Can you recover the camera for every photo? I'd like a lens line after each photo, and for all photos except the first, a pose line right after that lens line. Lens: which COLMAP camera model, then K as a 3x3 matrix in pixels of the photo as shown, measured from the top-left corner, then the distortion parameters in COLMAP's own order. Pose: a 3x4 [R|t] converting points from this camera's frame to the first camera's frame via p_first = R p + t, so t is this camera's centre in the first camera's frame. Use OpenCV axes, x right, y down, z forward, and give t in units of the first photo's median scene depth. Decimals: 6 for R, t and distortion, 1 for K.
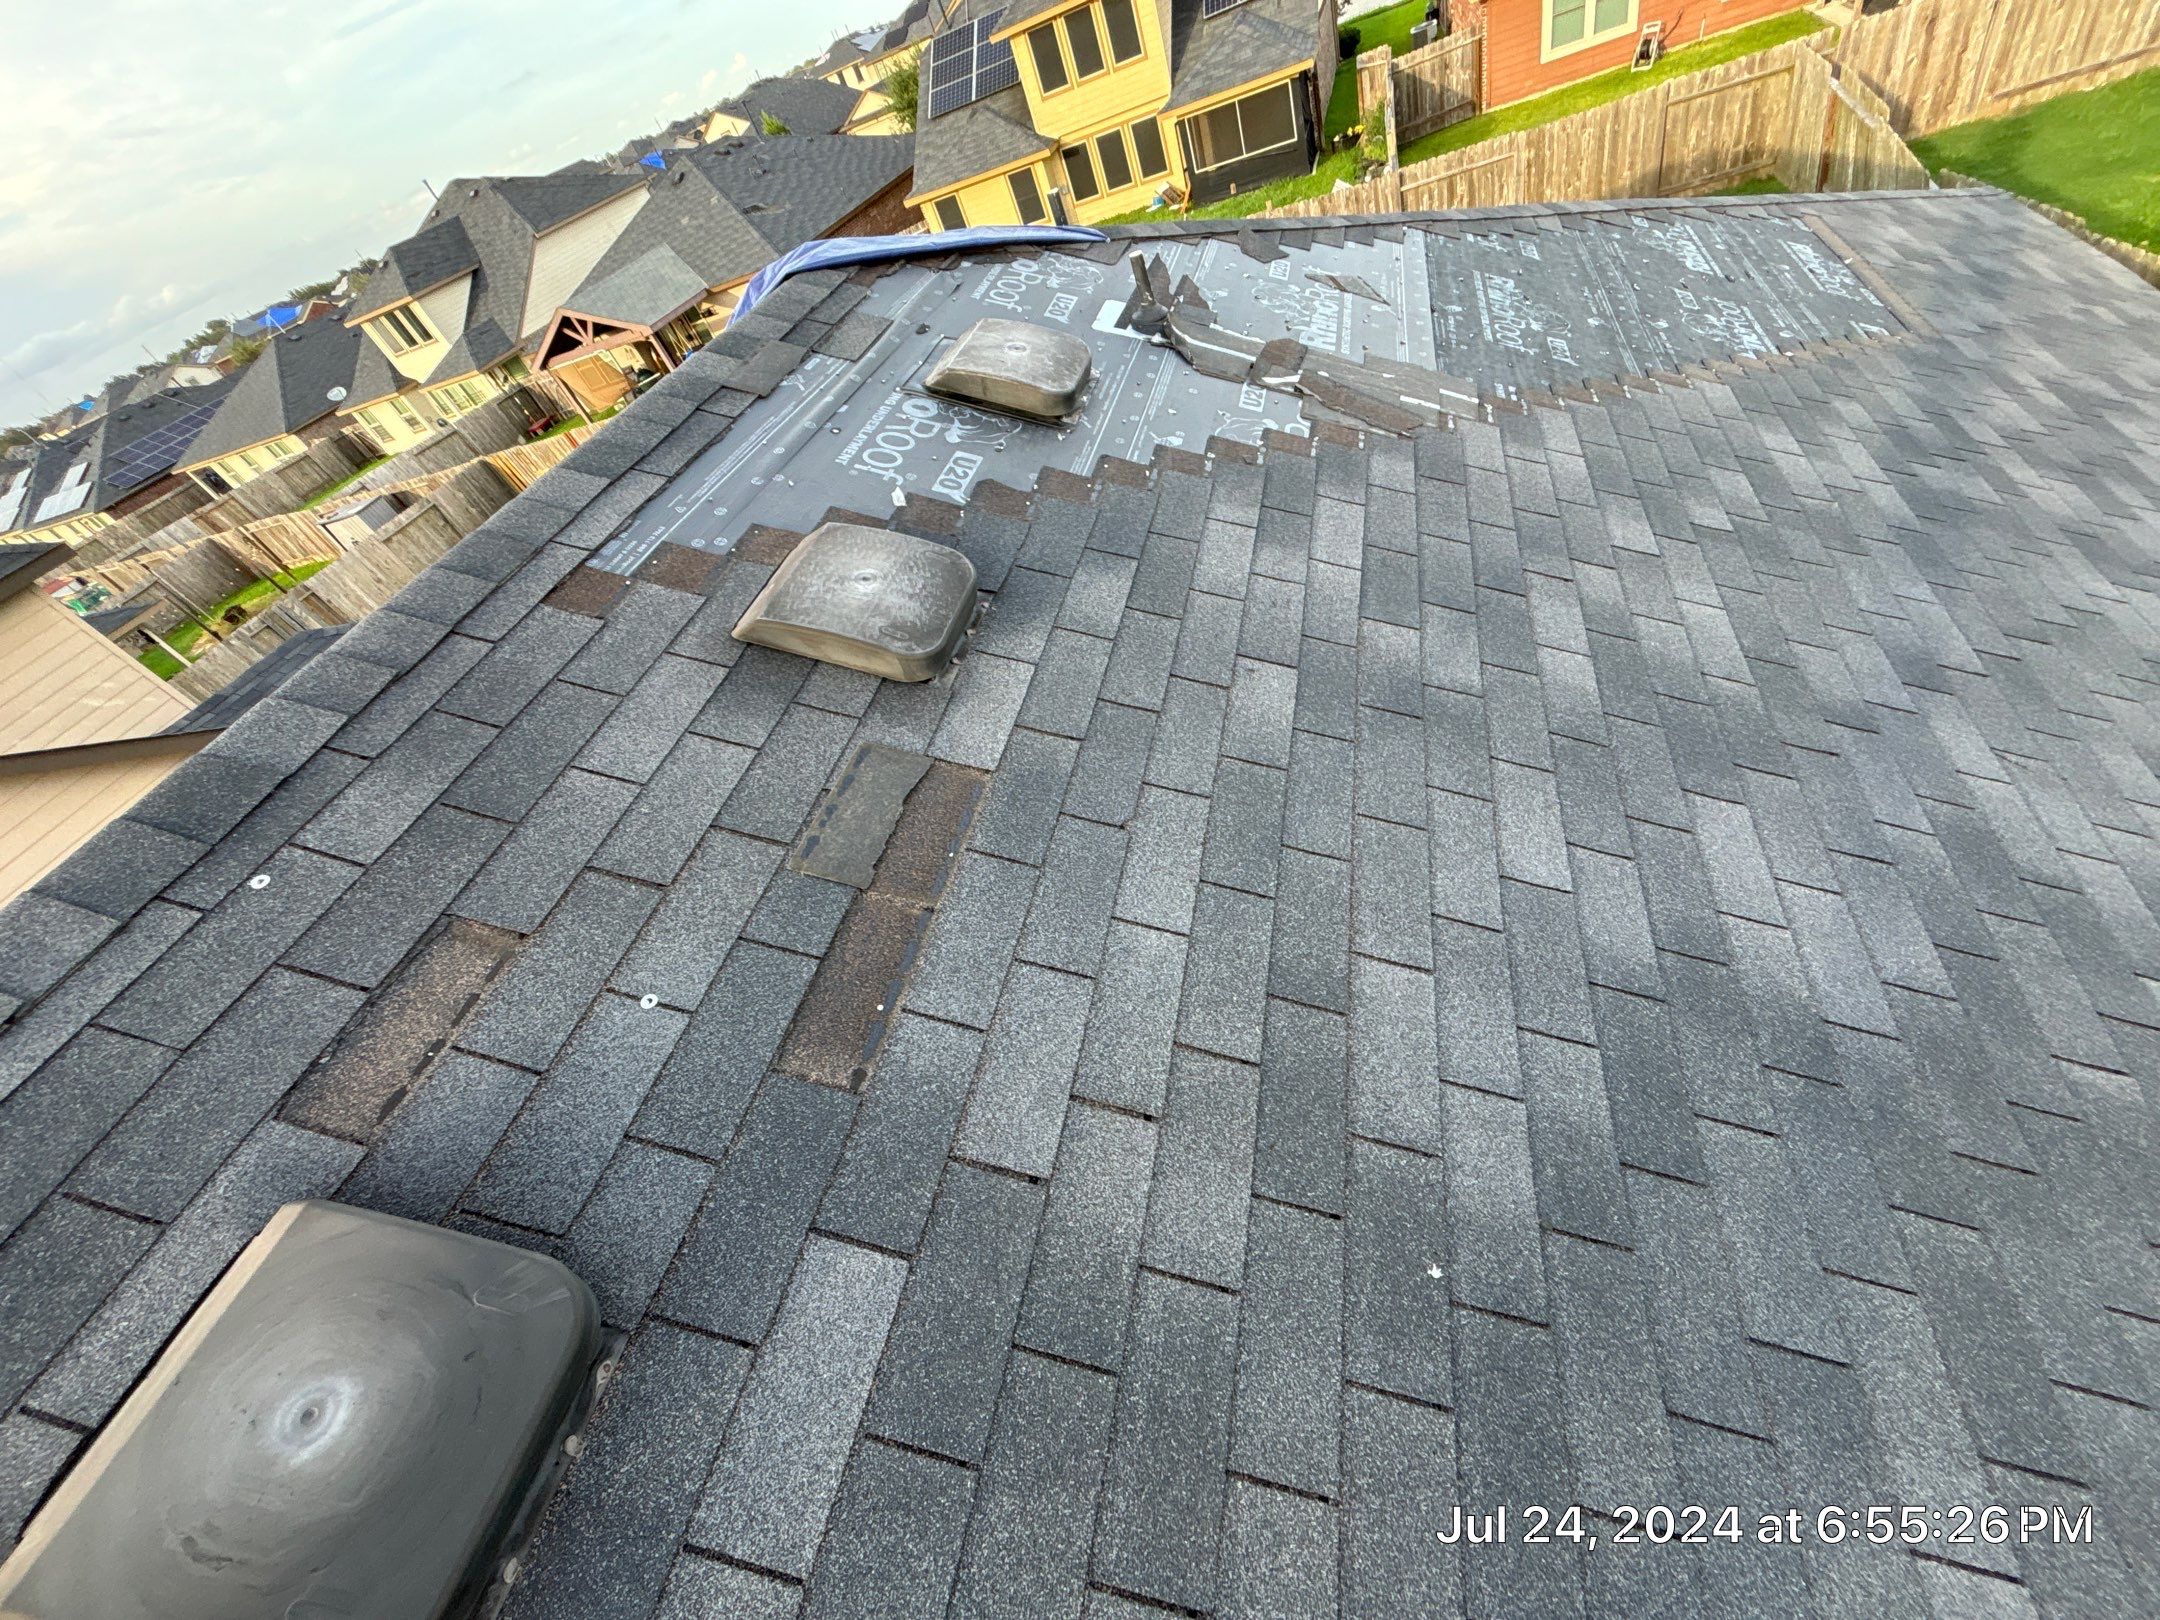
lens RADIAL K [[875.1, 0, 1072.4], [0, 875.1, 821.9], [0, 0, 1]] dist [0.004104, -0.000587]
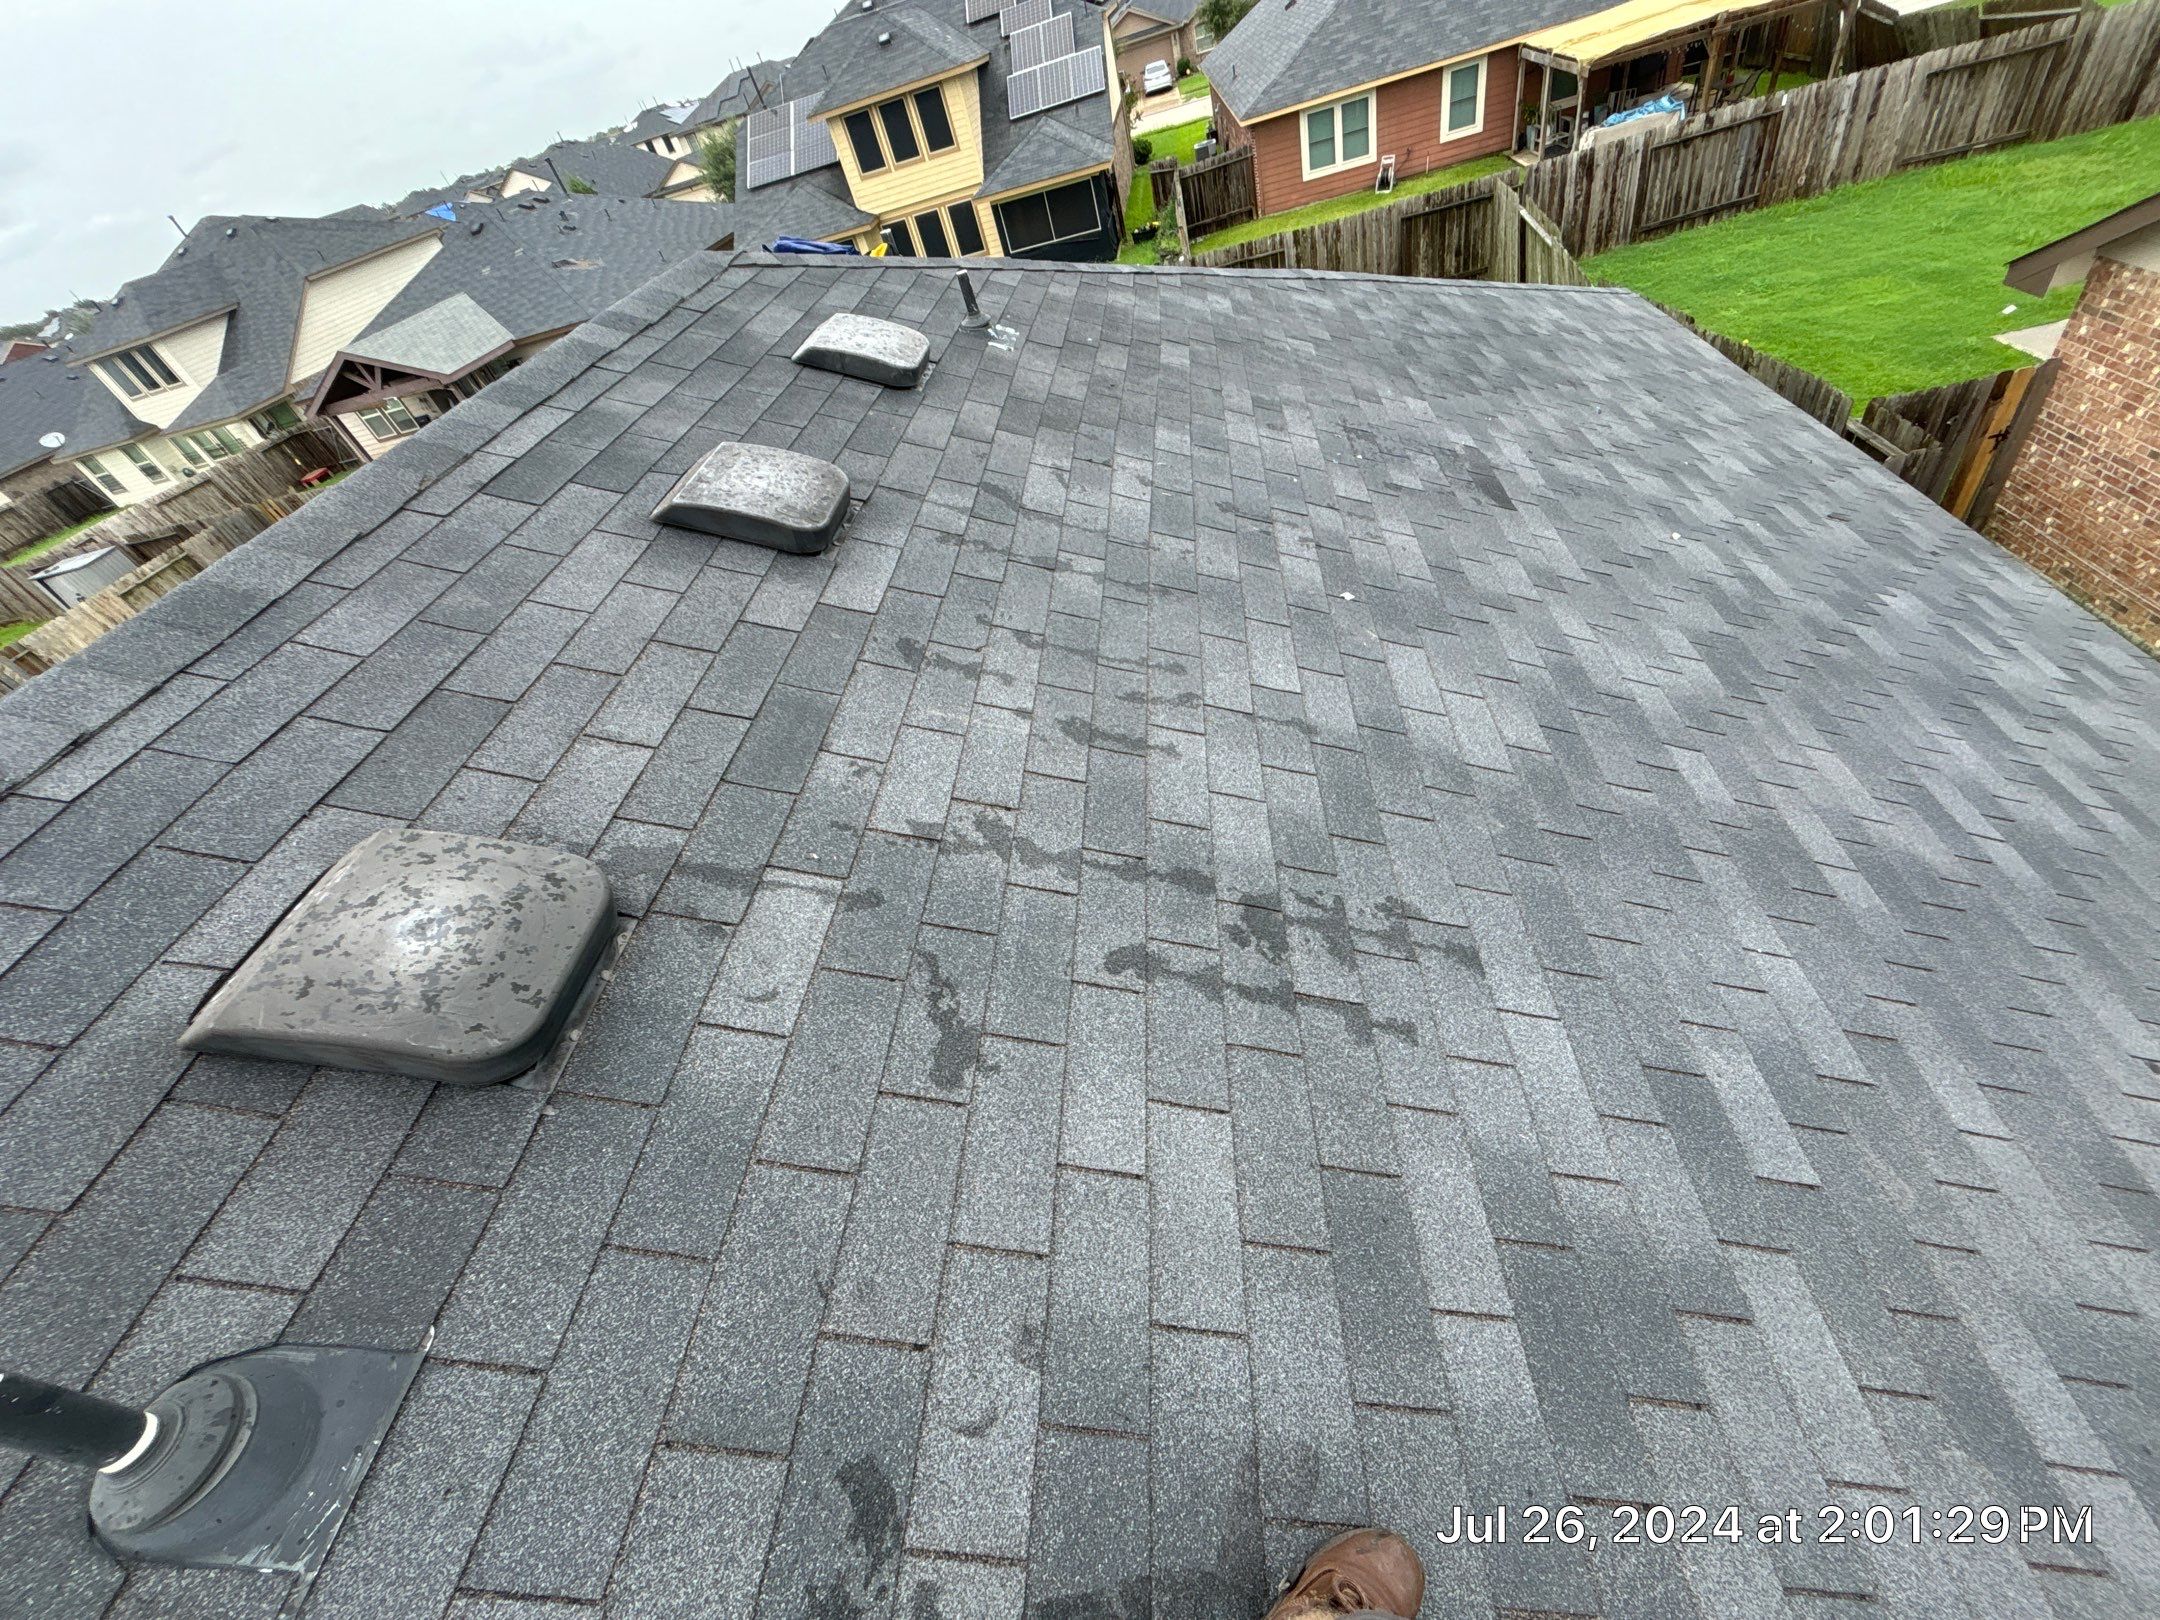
lens RADIAL K [[875.1, 0, 1083.3], [0, 875.1, 809.6], [0, 0, 1]] dist [0.004104, -0.000587]
pose [[0.982546, -0.055567, 0.177528, -0.027780], [0.068735, 0.995253, -0.068900, 0.294111], [-0.172856, 0.079900, 0.981701, -0.260079]]
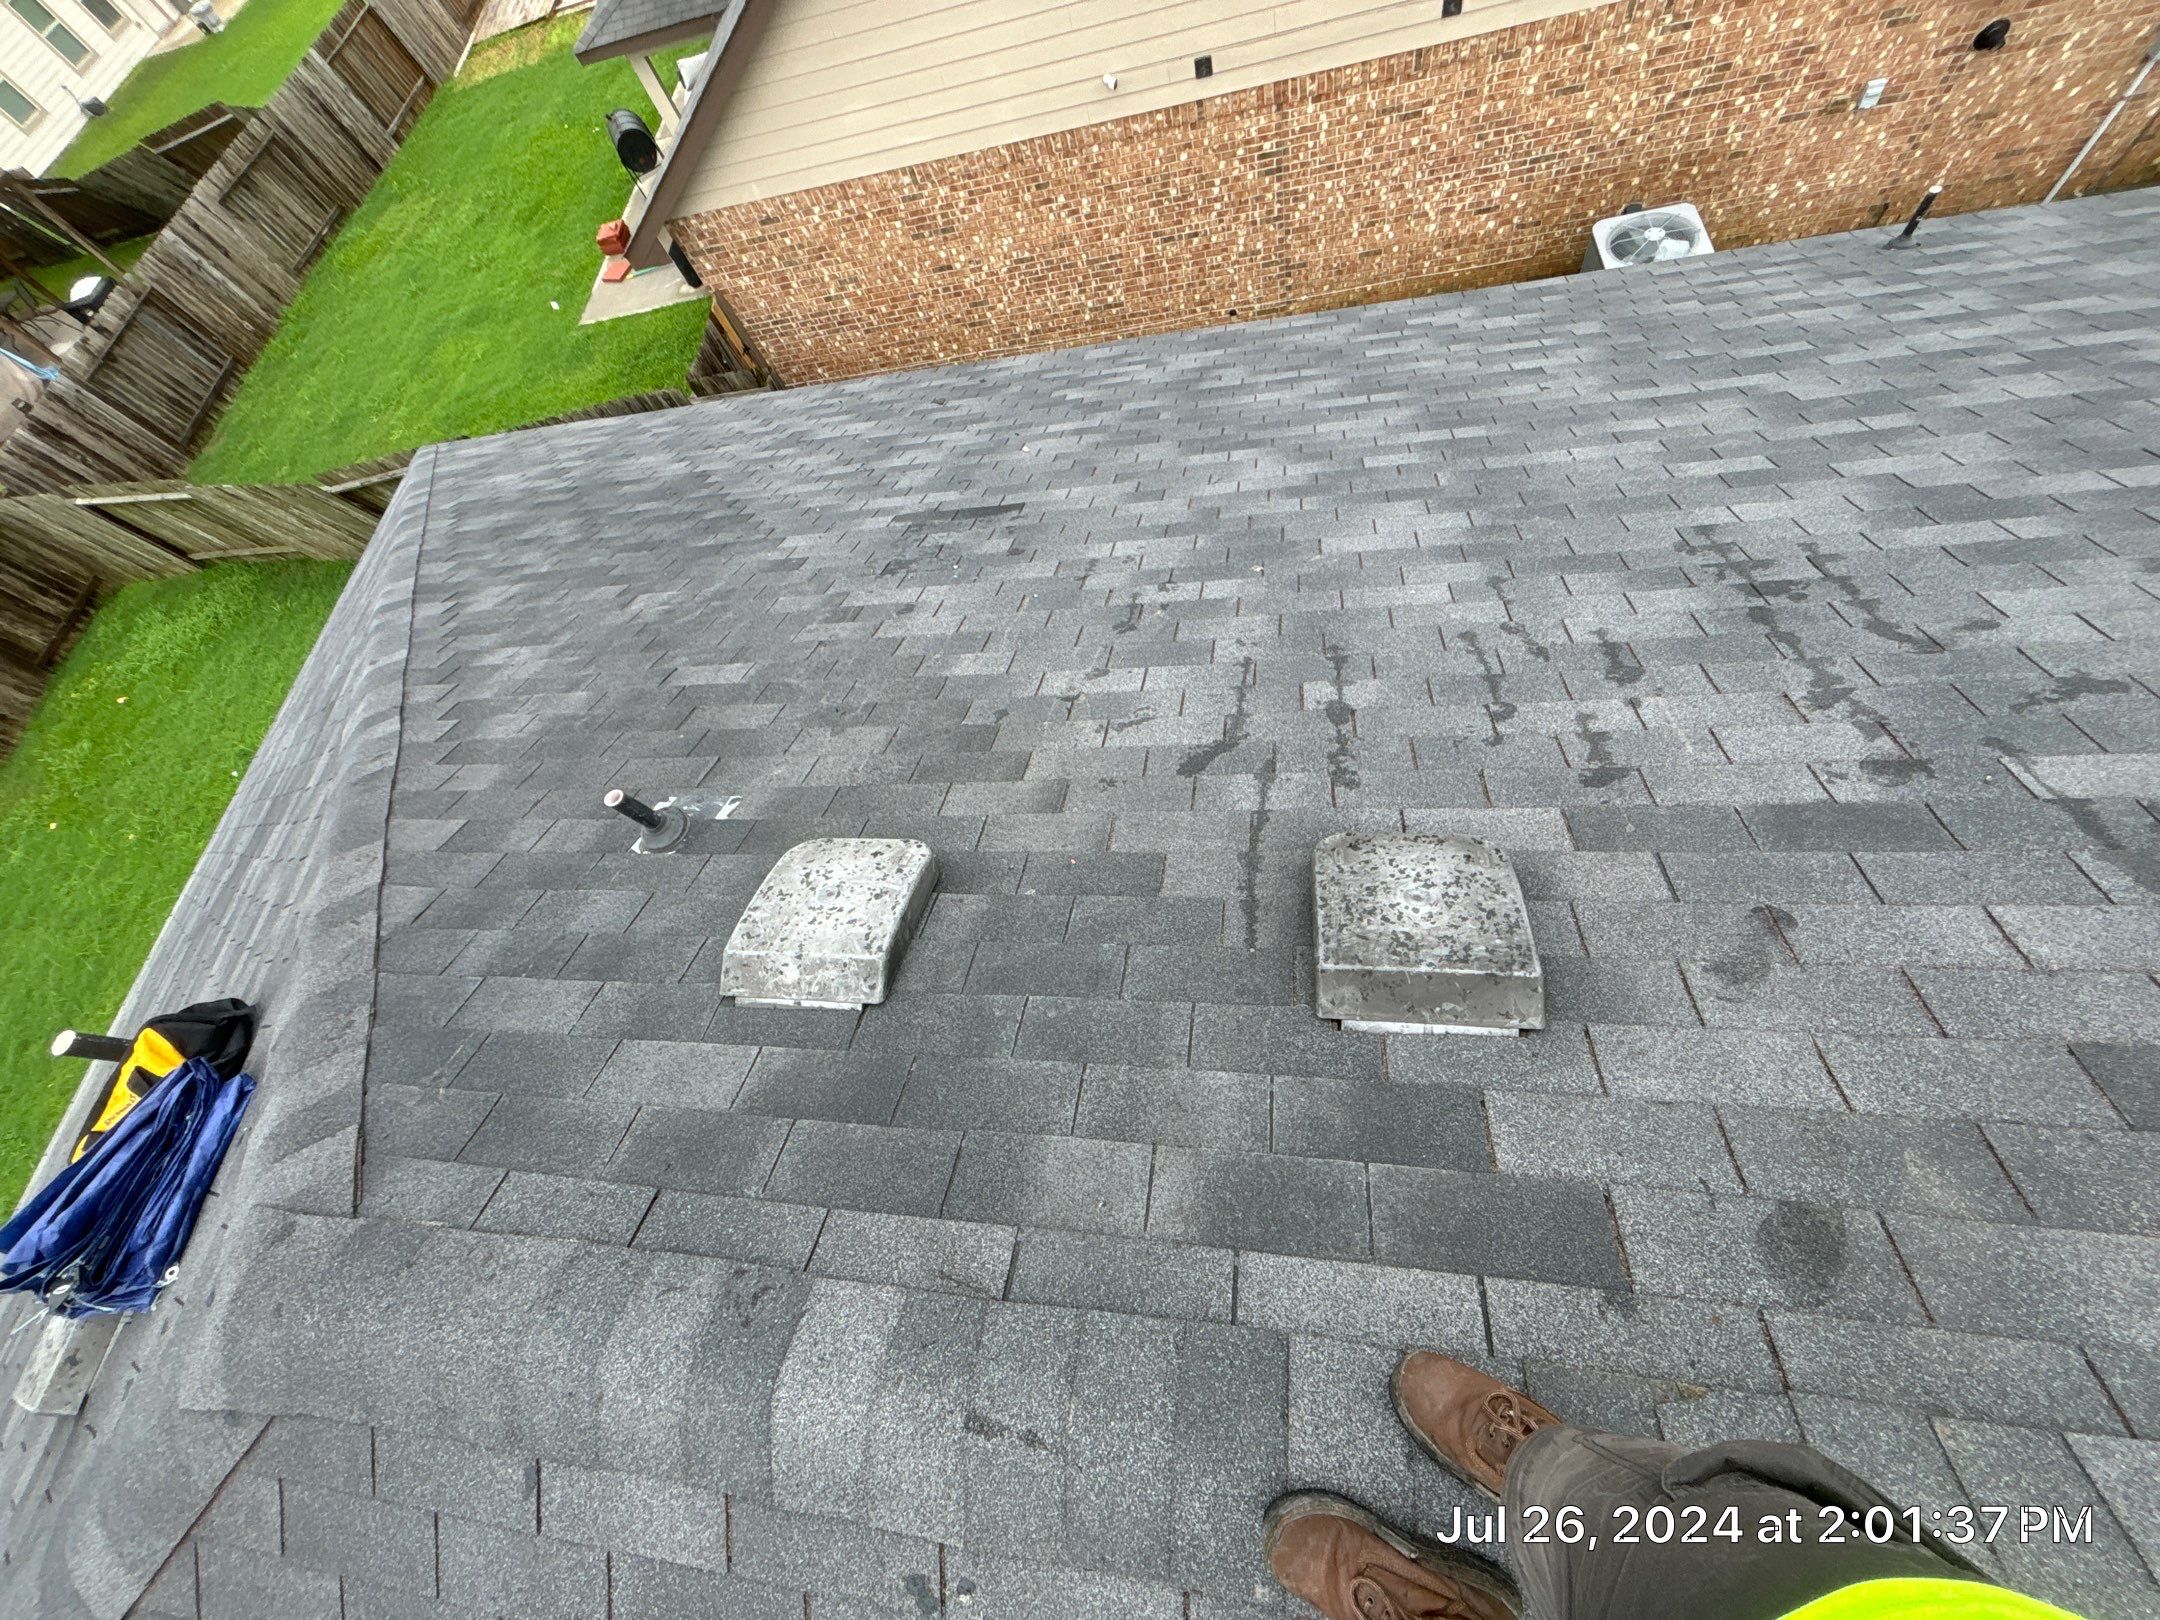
lens RADIAL K [[875.1, 0, 1073.6], [0, 875.1, 806.2], [0, 0, 1]] dist [0.004104, -0.000587]
pose [[-0.072537, -0.702713, 0.707766, -0.744243], [0.865942, 0.307723, 0.394273, -0.932890], [-0.494857, 0.641484, 0.586187, 0.581017]]
